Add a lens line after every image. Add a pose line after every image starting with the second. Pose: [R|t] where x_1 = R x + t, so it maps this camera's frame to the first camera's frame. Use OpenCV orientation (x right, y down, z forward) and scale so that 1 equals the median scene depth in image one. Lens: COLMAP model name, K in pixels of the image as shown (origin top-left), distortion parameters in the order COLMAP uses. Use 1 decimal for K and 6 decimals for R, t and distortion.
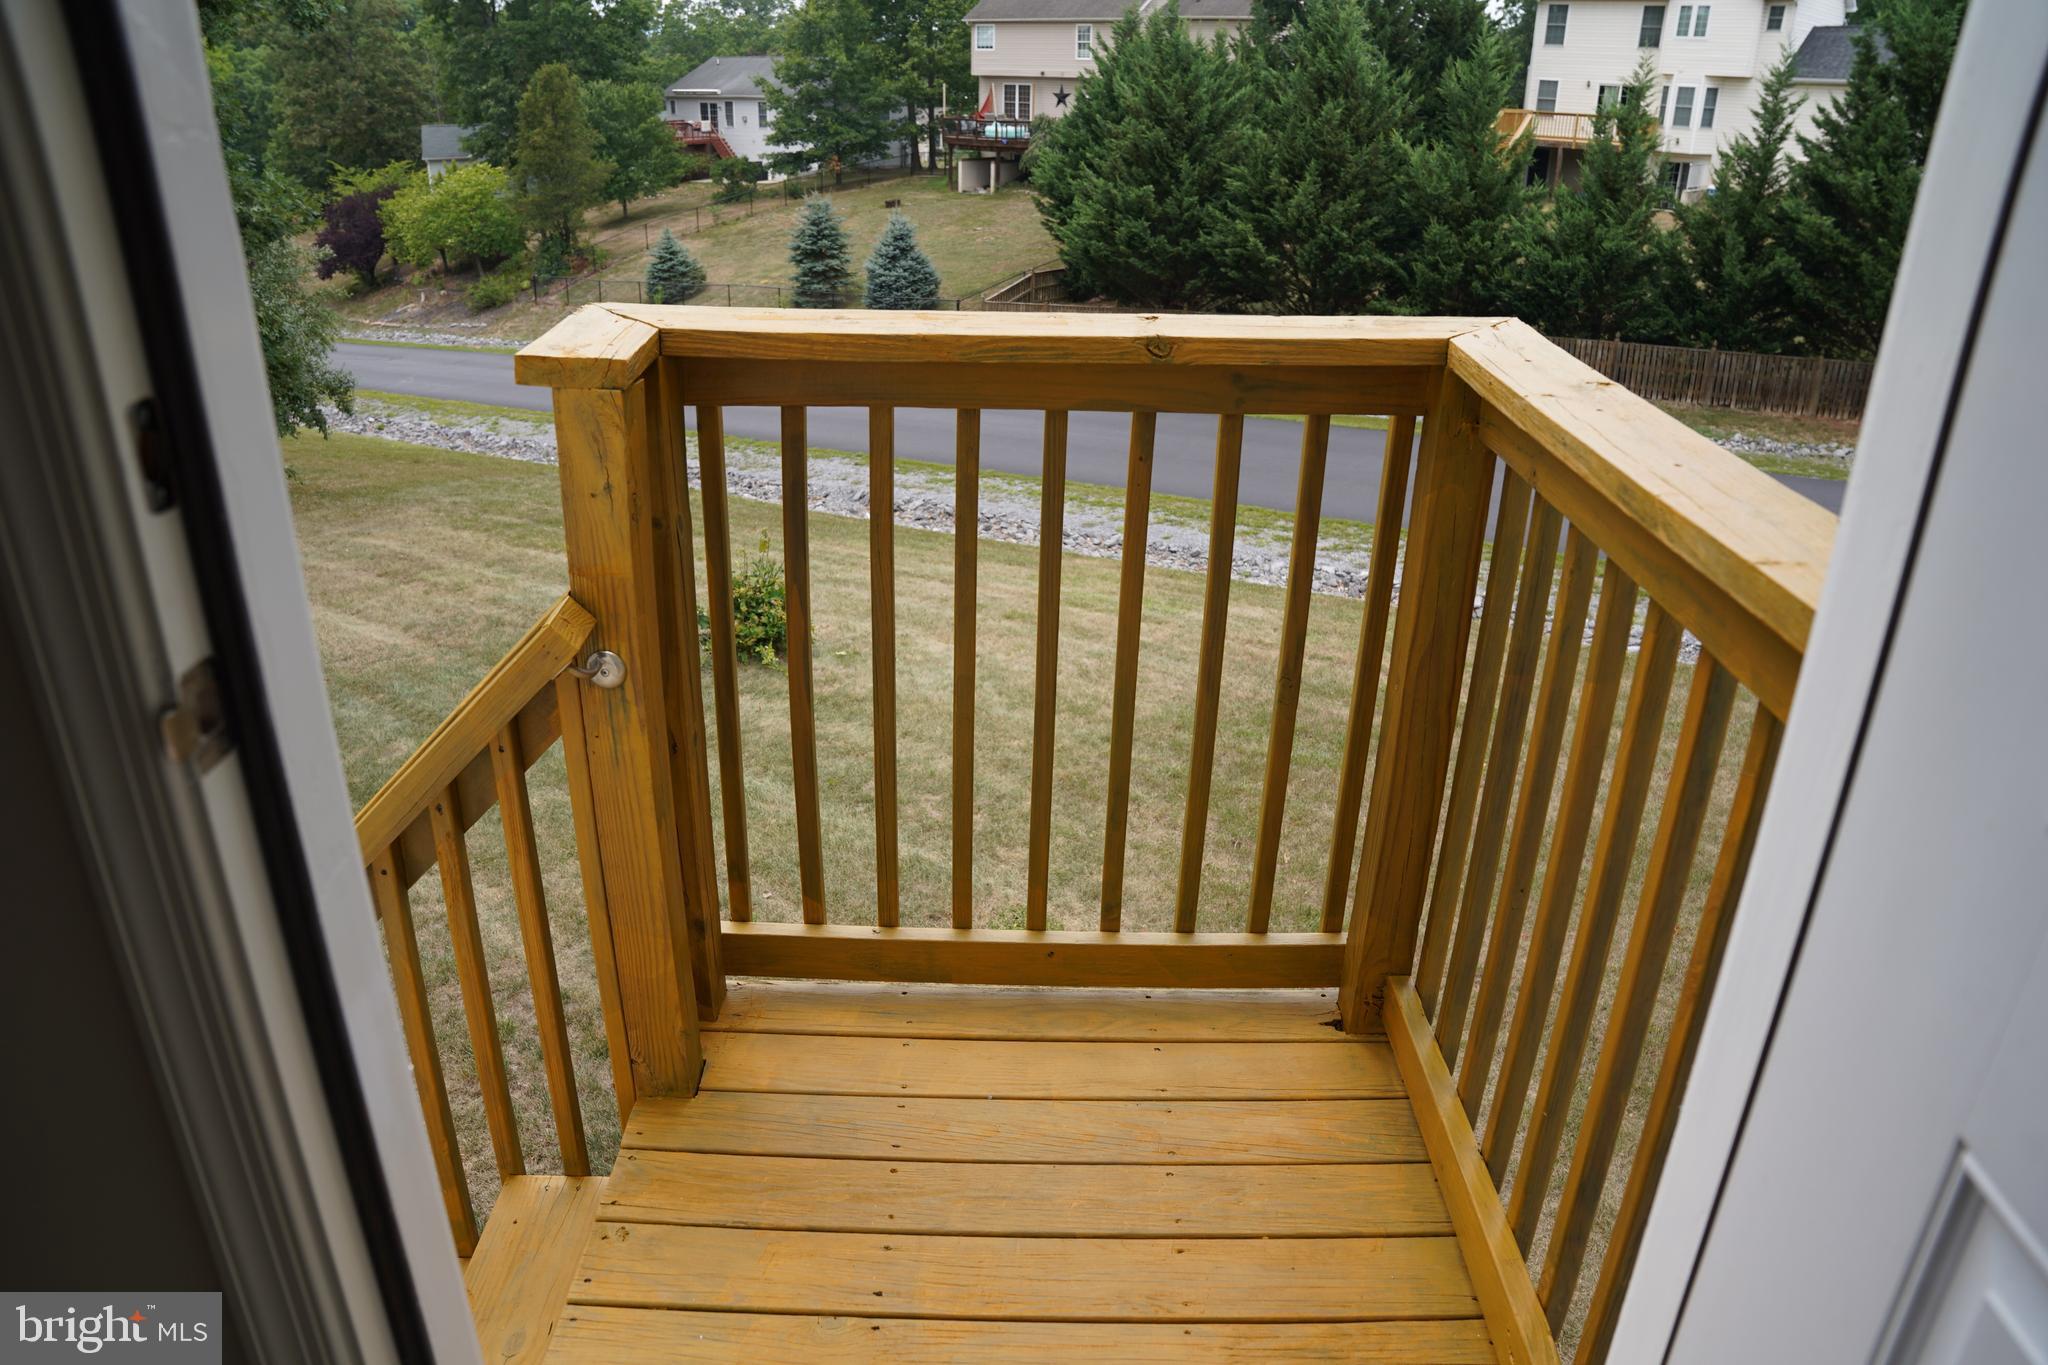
lens RADIAL K [[1414.2, 0, 1022.3], [0, 1414.2, 684.5], [0, 0, 1]] dist [-0.170108, 0.119294]
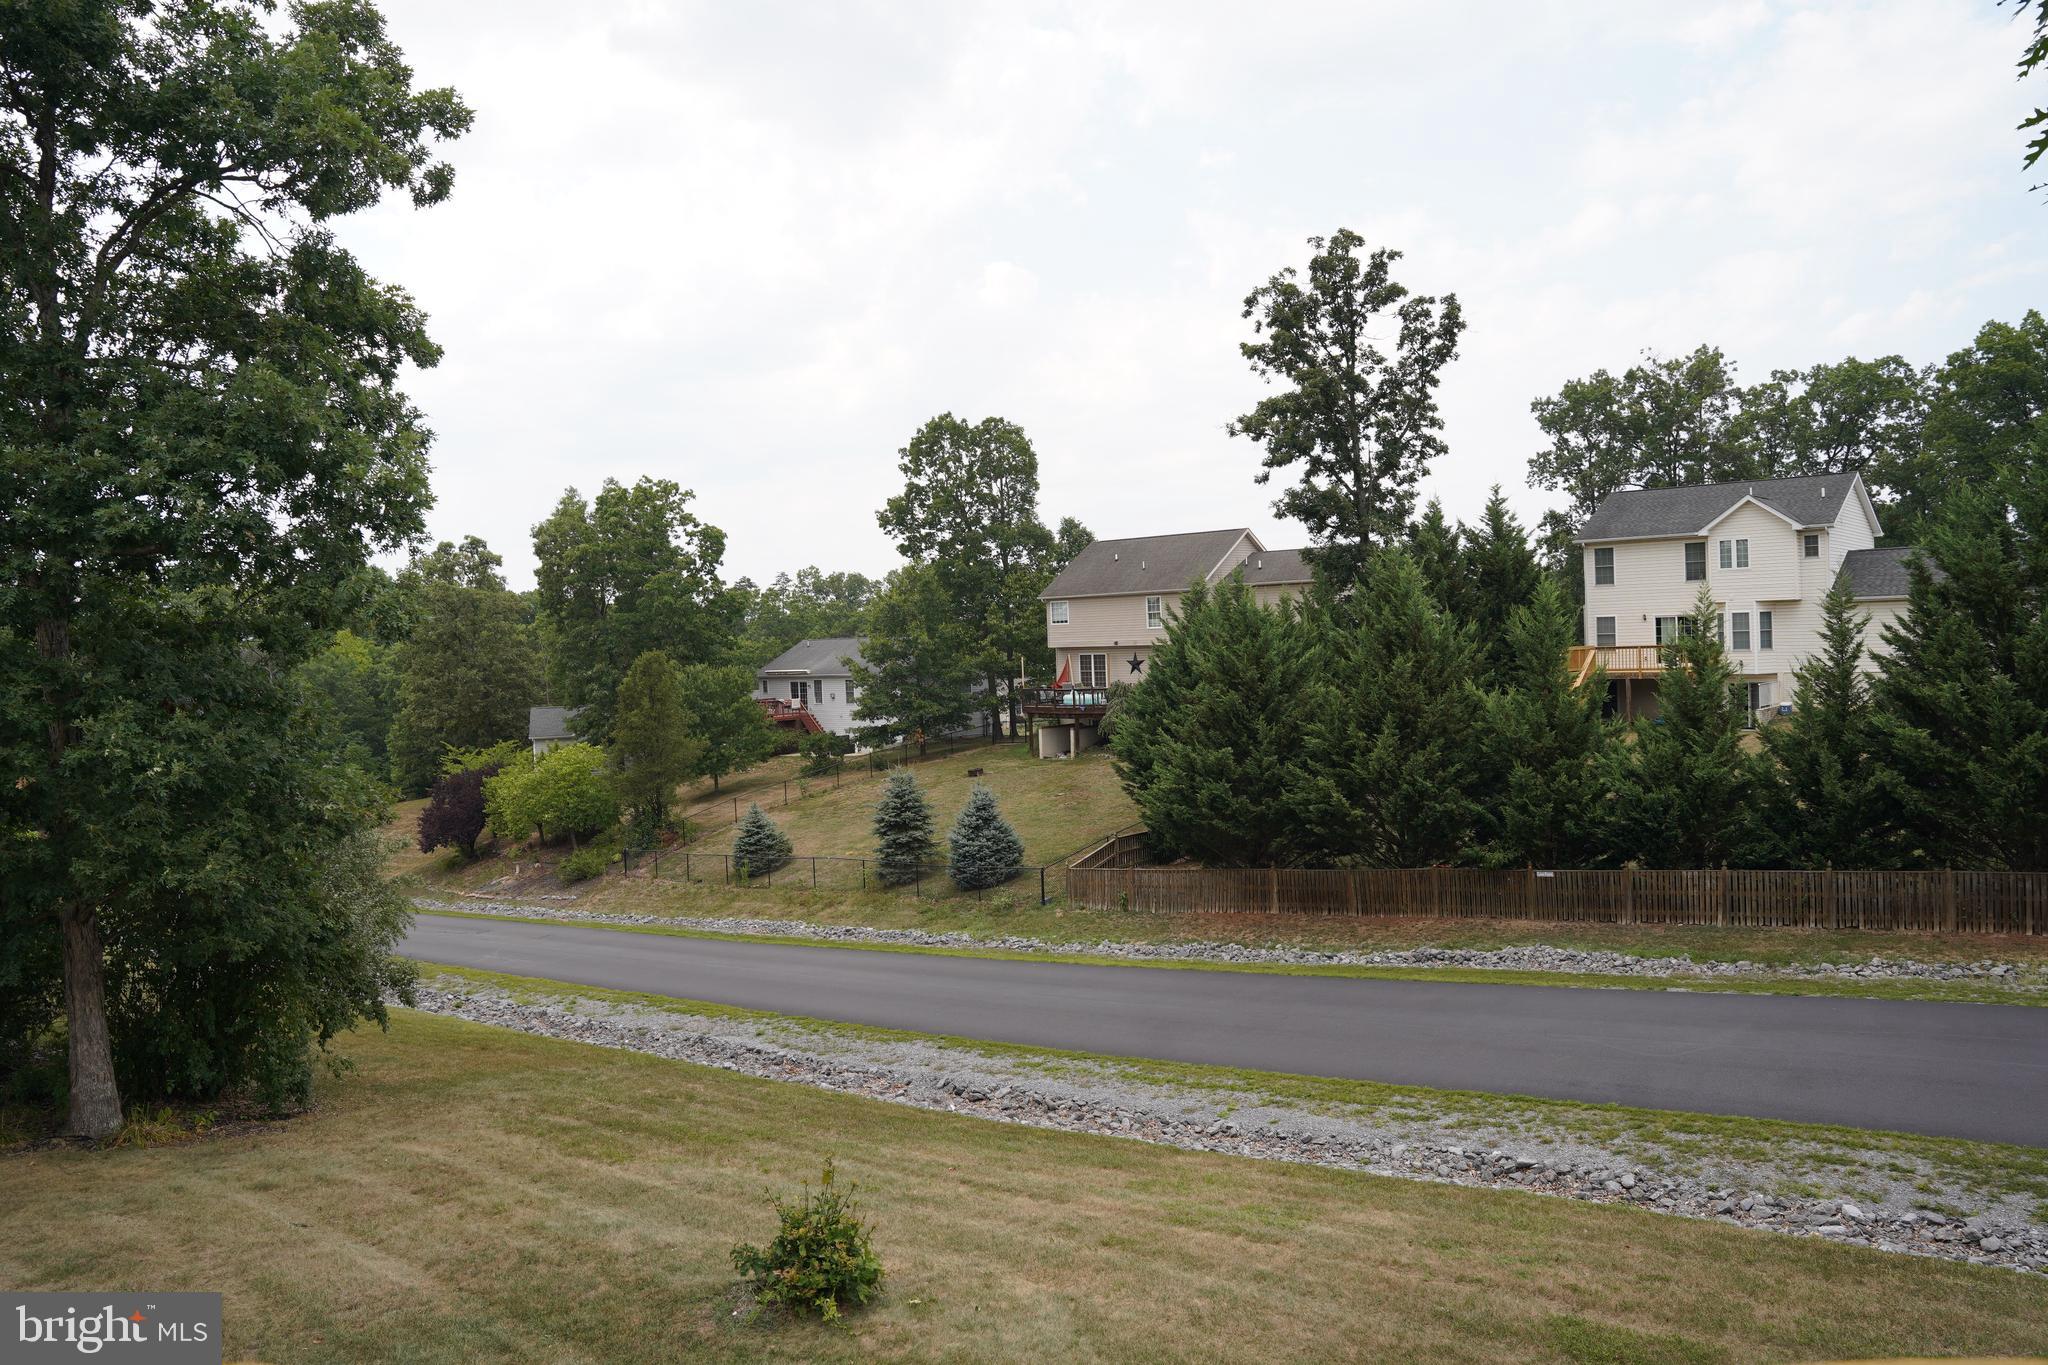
lens RADIAL K [[1414.2, 0, 1016.1], [0, 1414.2, 684.5], [0, 0, 1]] dist [-0.170108, 0.119294]
pose [[0.997105, -0.048516, -0.058540, 0.000621], [0.022693, 0.924757, -0.379880, -0.015860], [0.072566, 0.377452, 0.923182, 0.024652]]
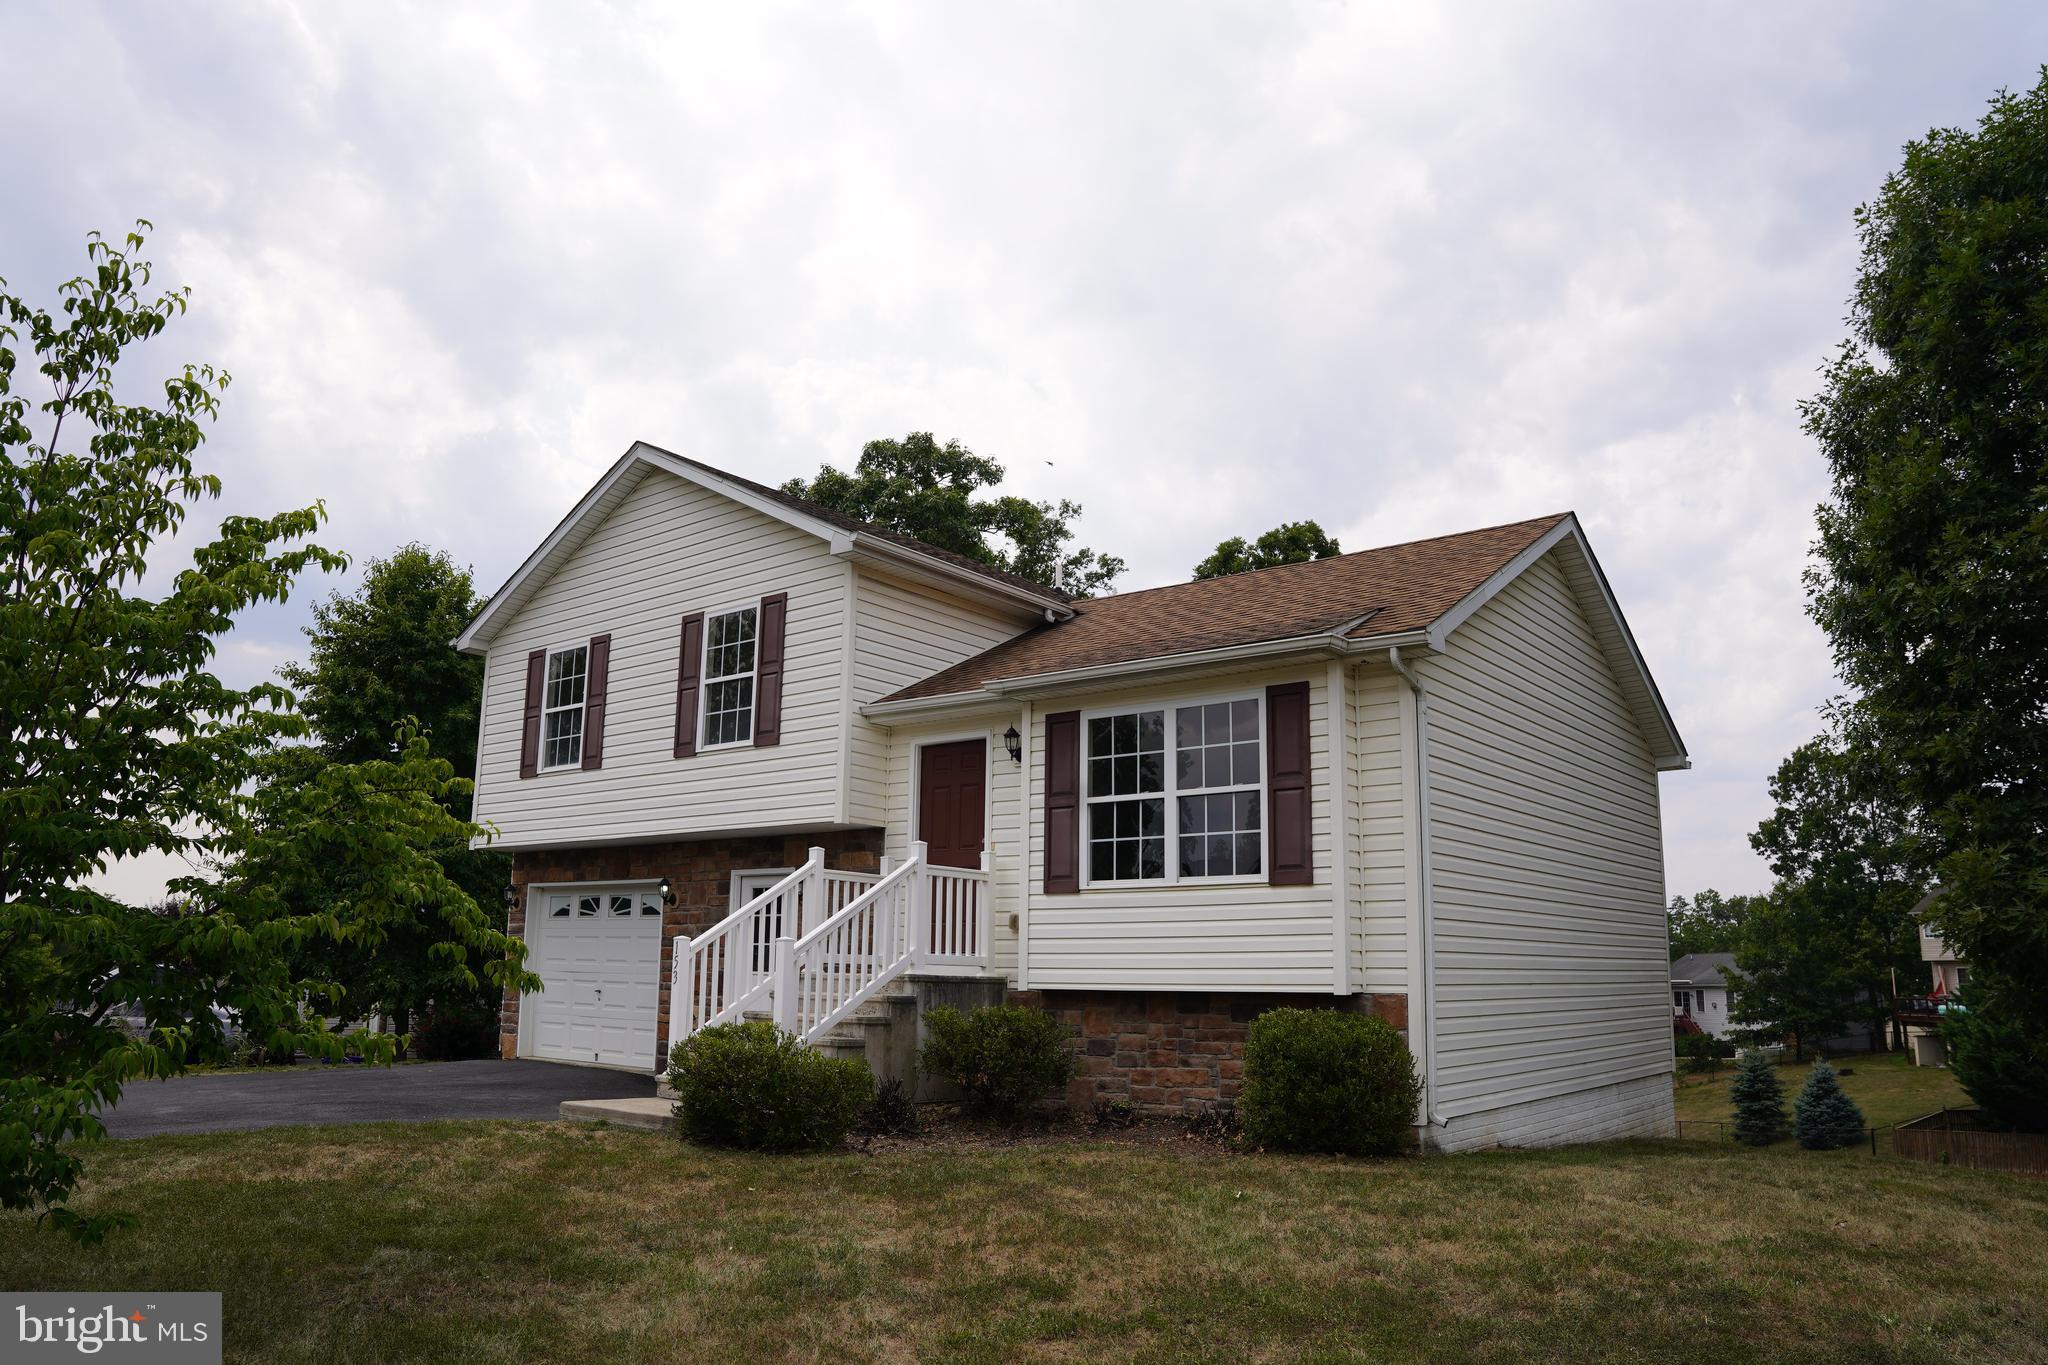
lens RADIAL K [[1460.9, 0, 973.0], [0, 1460.9, 641.0], [0, 0, 1]] dist [-0.079917, 0.014853]
pose [[0.778032, -0.143186, -0.611689, 0.151442], [-0.263667, 0.809346, -0.524822, 0.221757], [0.570216, 0.569611, 0.591944, -0.390483]]
